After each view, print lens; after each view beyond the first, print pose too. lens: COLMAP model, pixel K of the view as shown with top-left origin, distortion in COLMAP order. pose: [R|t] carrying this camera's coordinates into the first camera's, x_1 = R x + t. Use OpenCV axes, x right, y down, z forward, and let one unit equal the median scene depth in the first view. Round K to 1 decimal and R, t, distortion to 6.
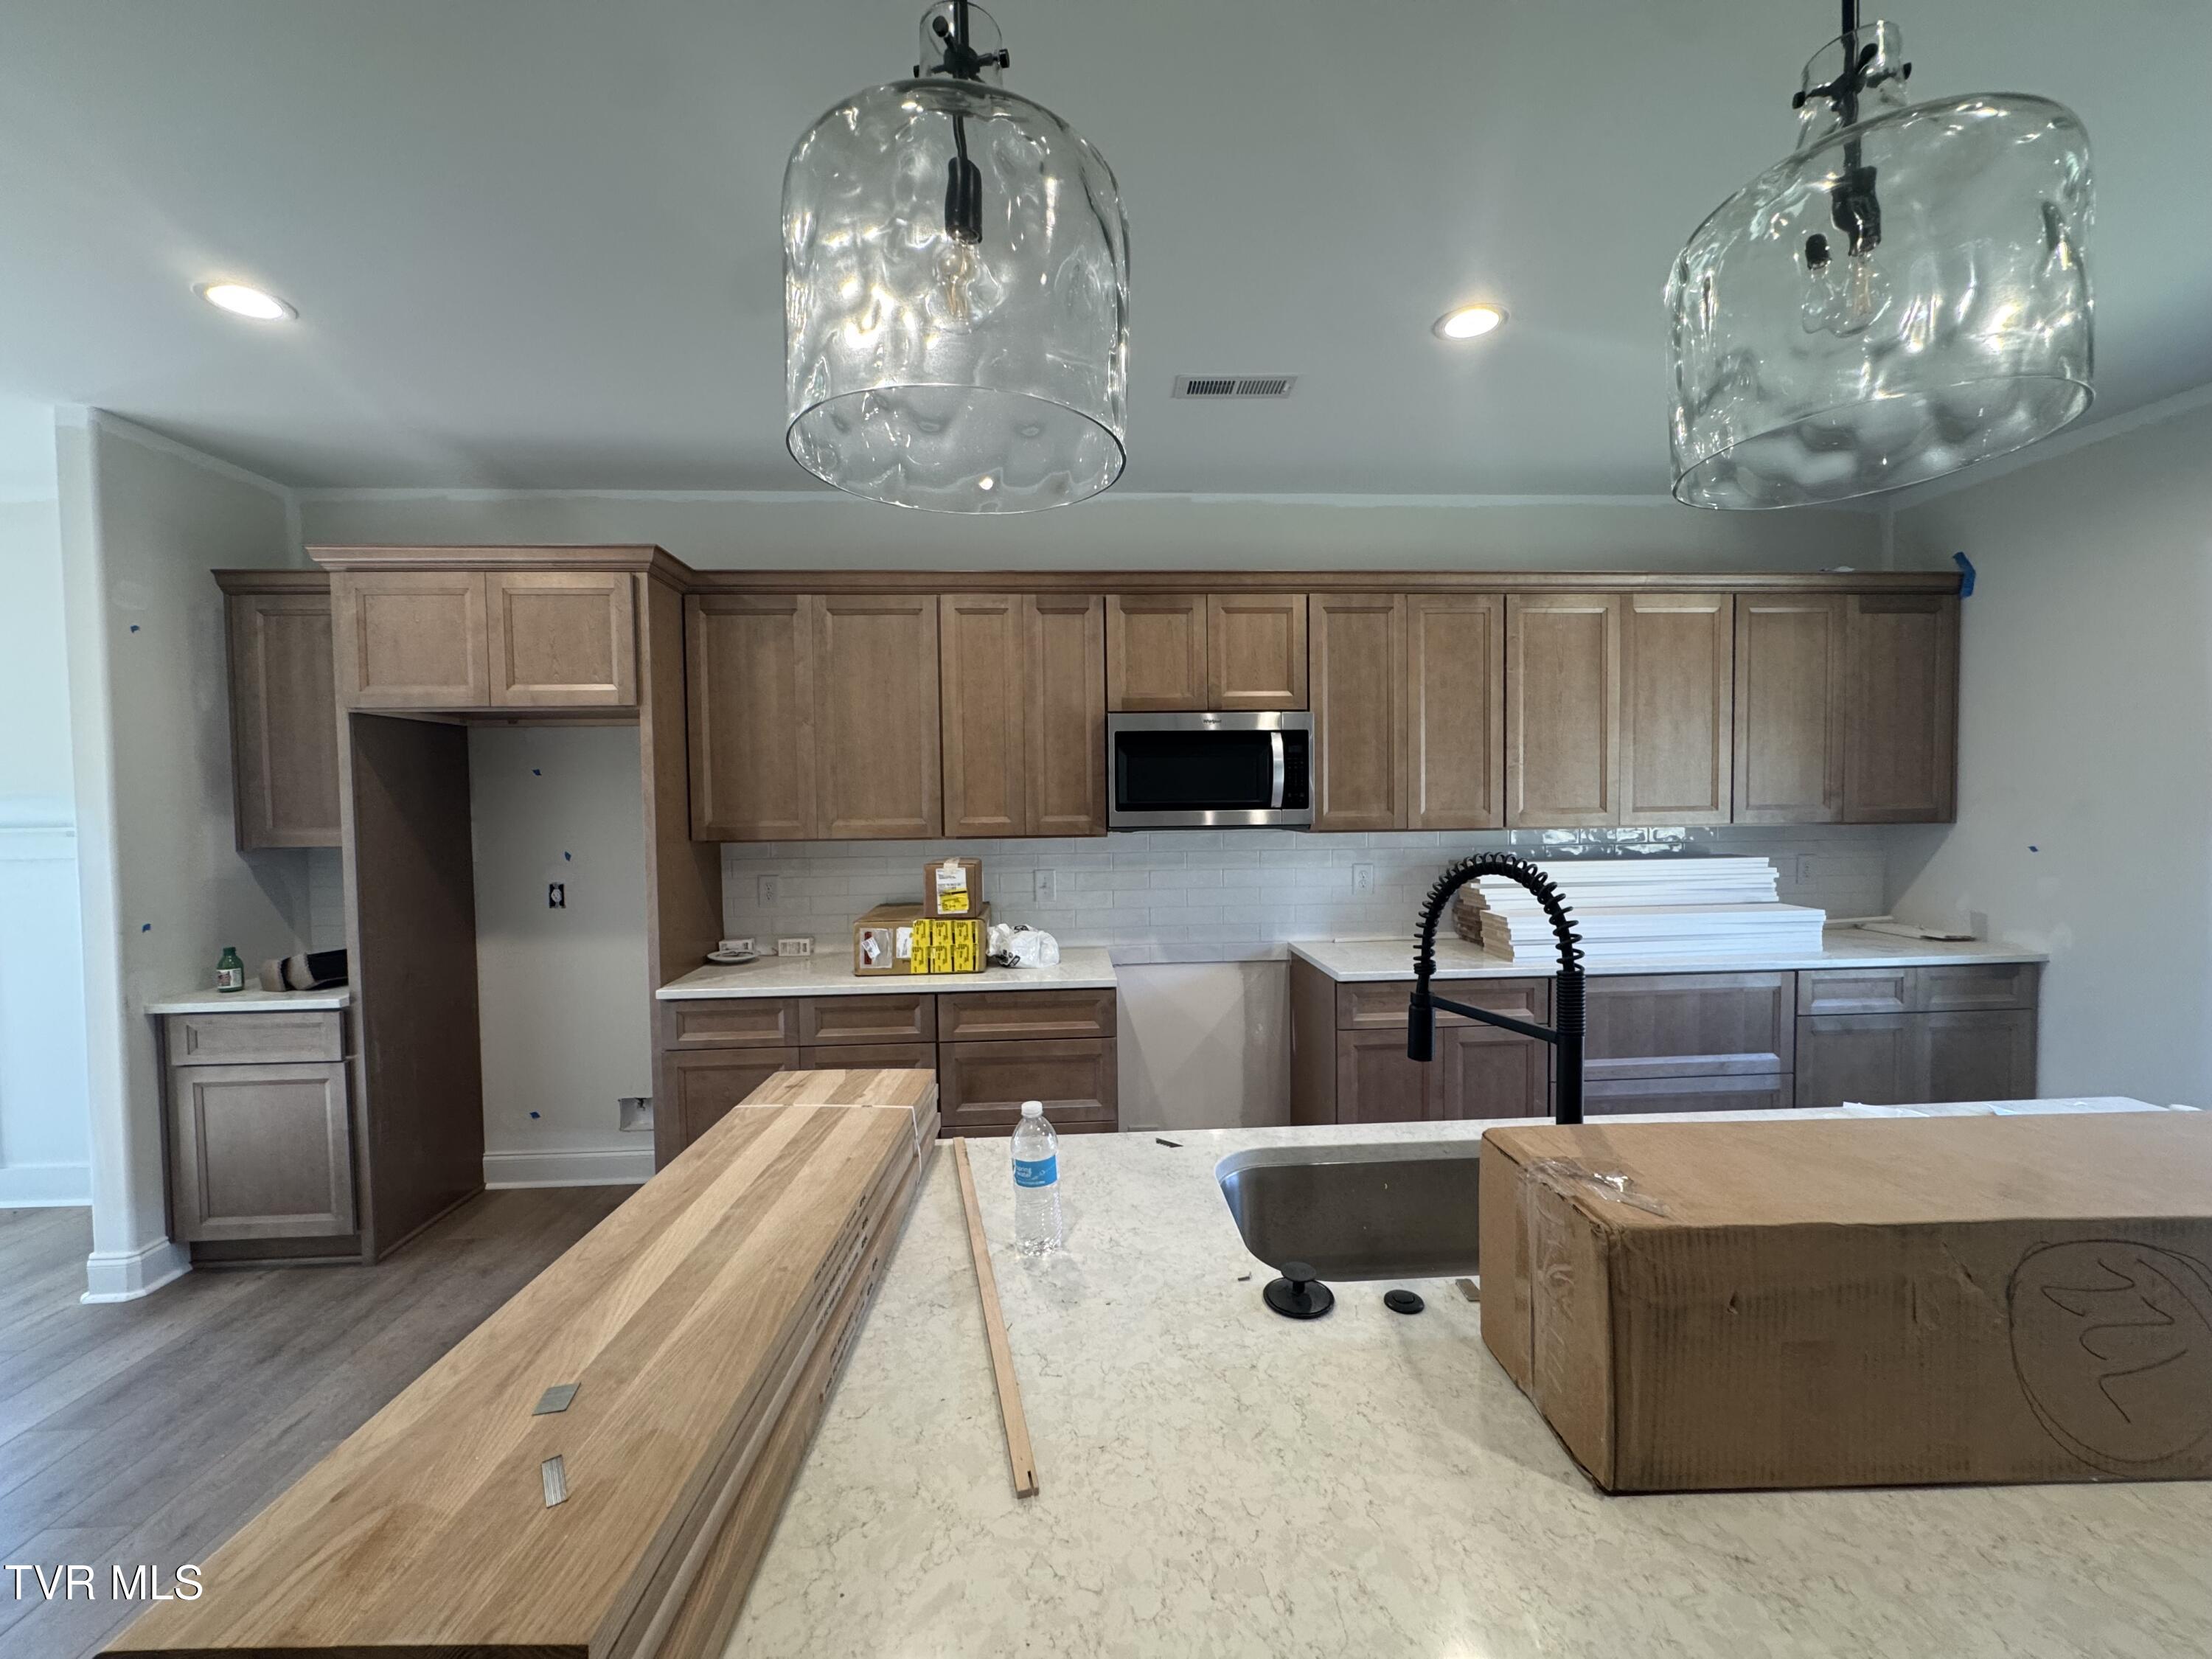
lens RADIAL K [[885.3, 0, 1125.3], [0, 885.3, 831.3], [0, 0, 1]] dist [-0.004092, 0.001002]
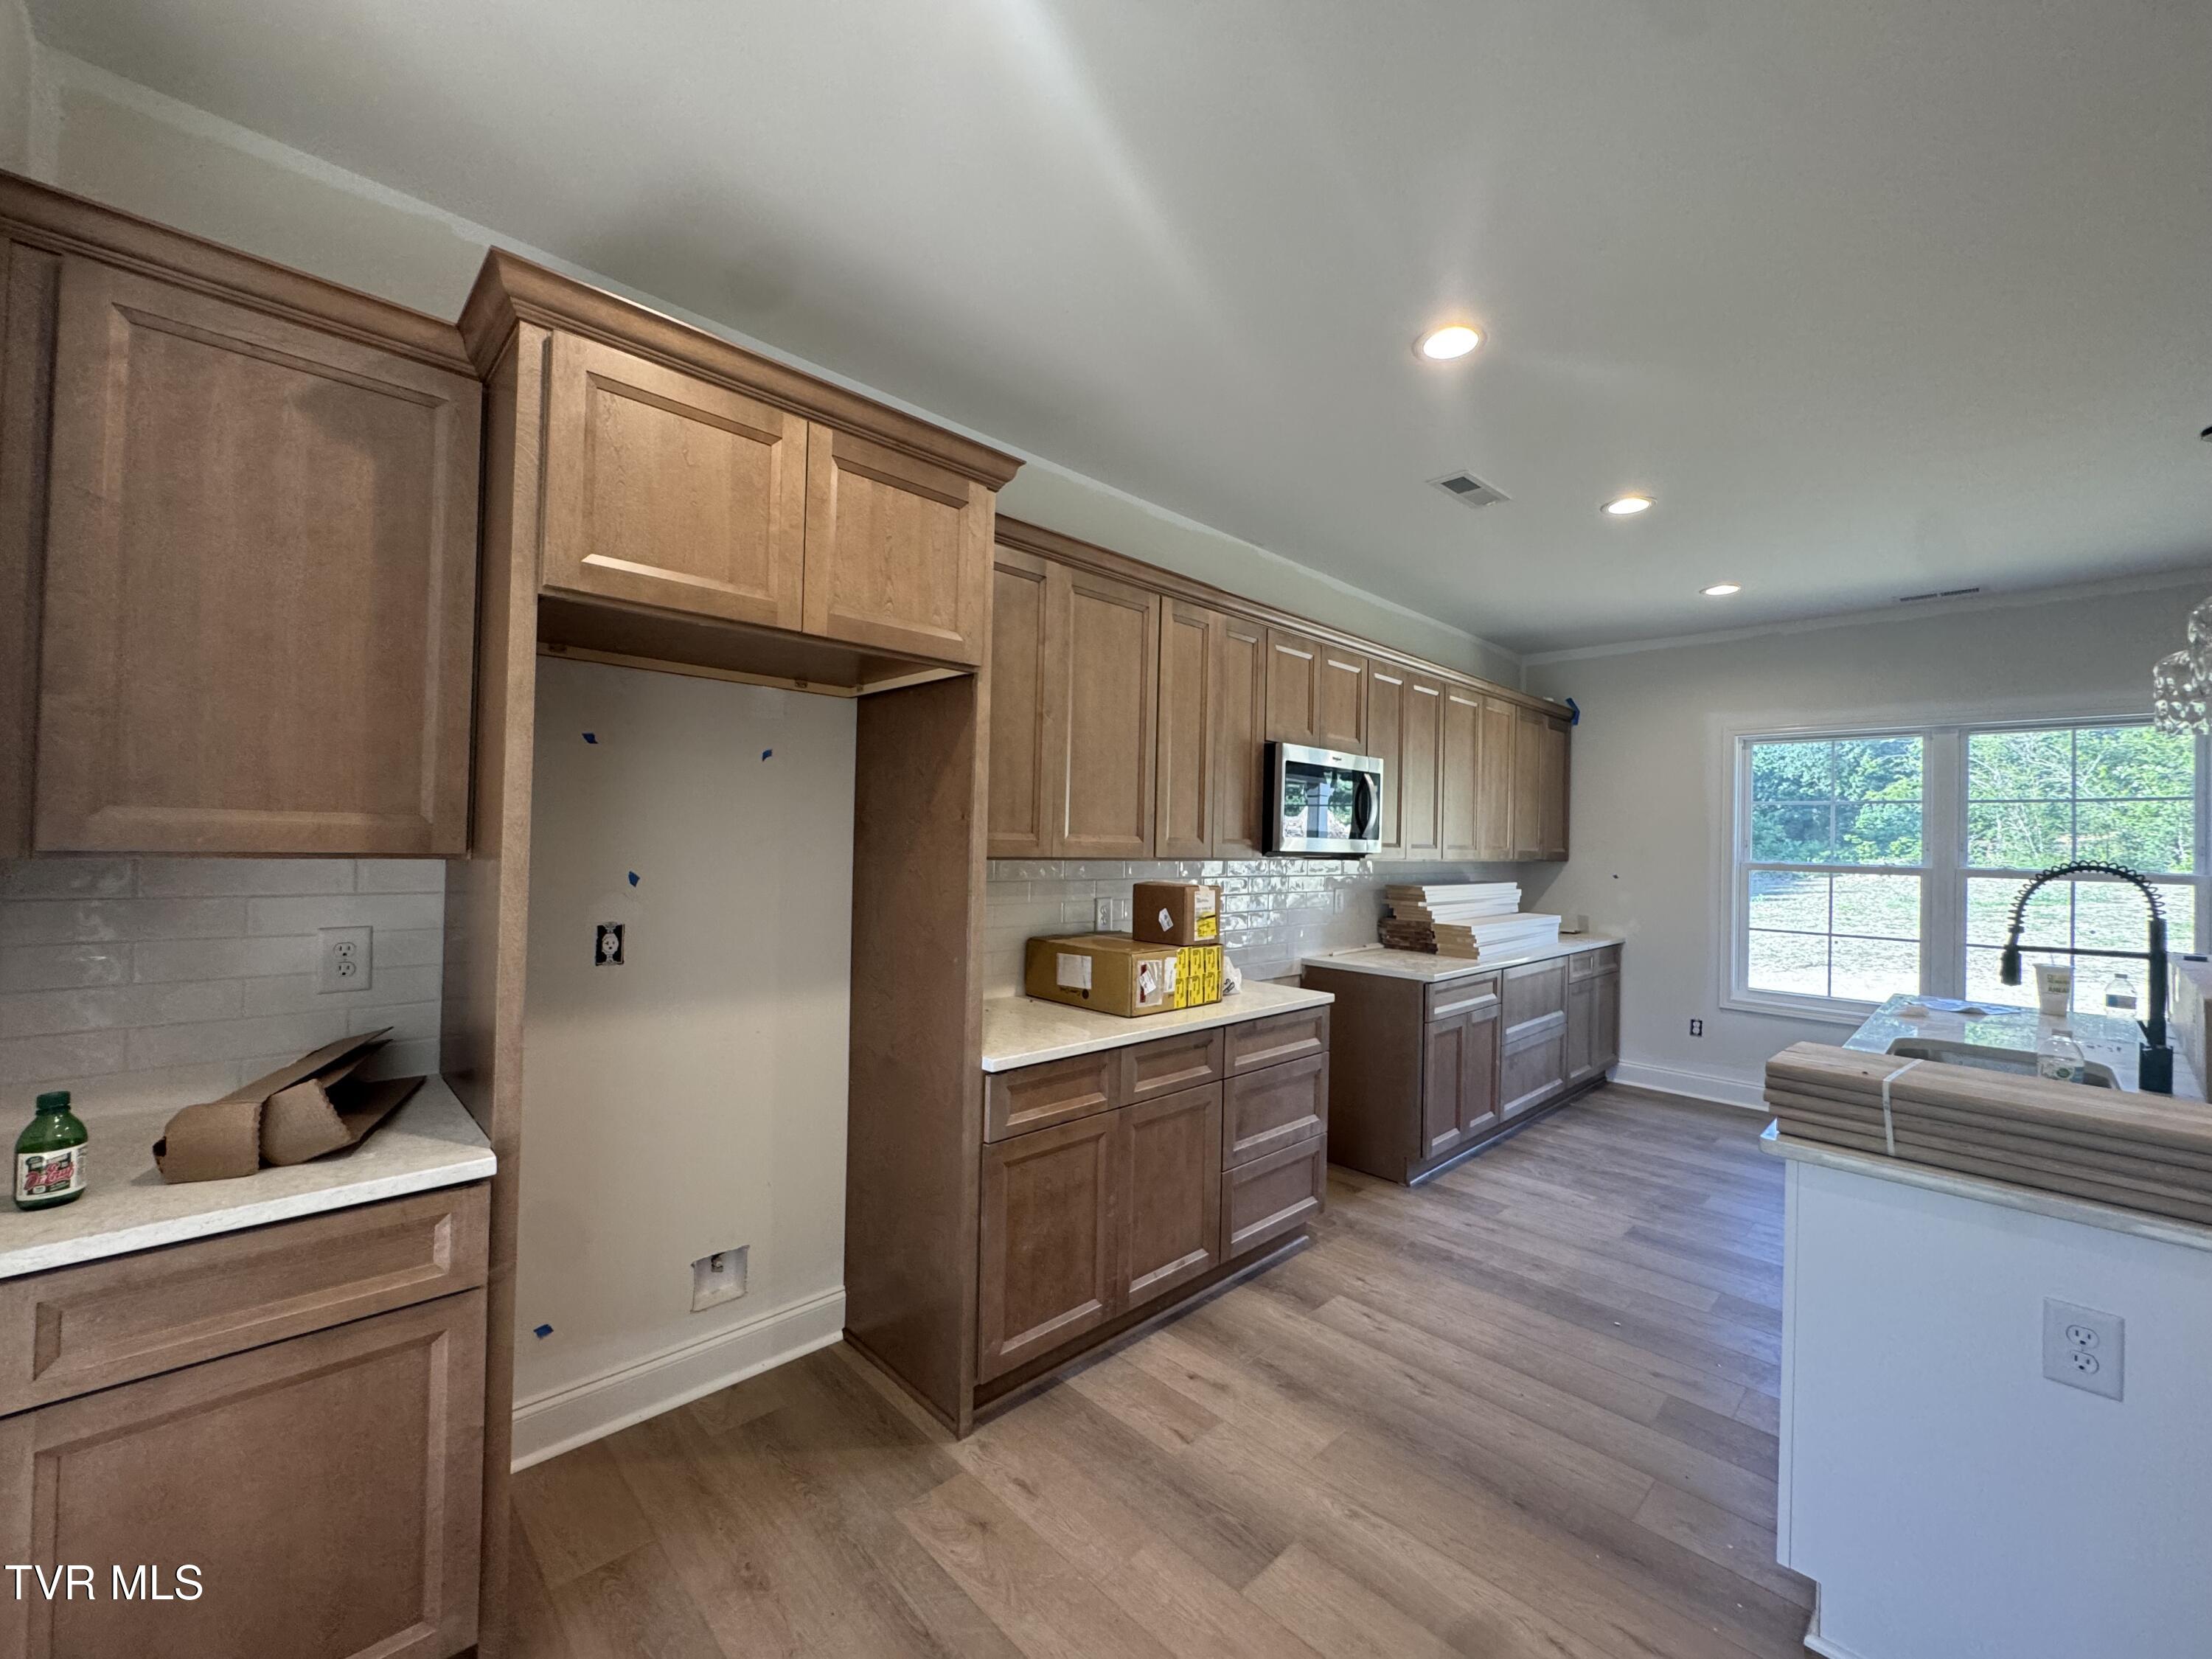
lens RADIAL K [[885.3, 0, 1107.1], [0, 885.3, 830.0], [0, 0, 1]] dist [-0.004092, 0.001002]
pose [[0.757288, 0.038725, 0.651931, -0.883948], [-0.008378, 0.998734, -0.049593, 0.024770], [-0.653027, 0.032094, 0.756654, 0.359818]]
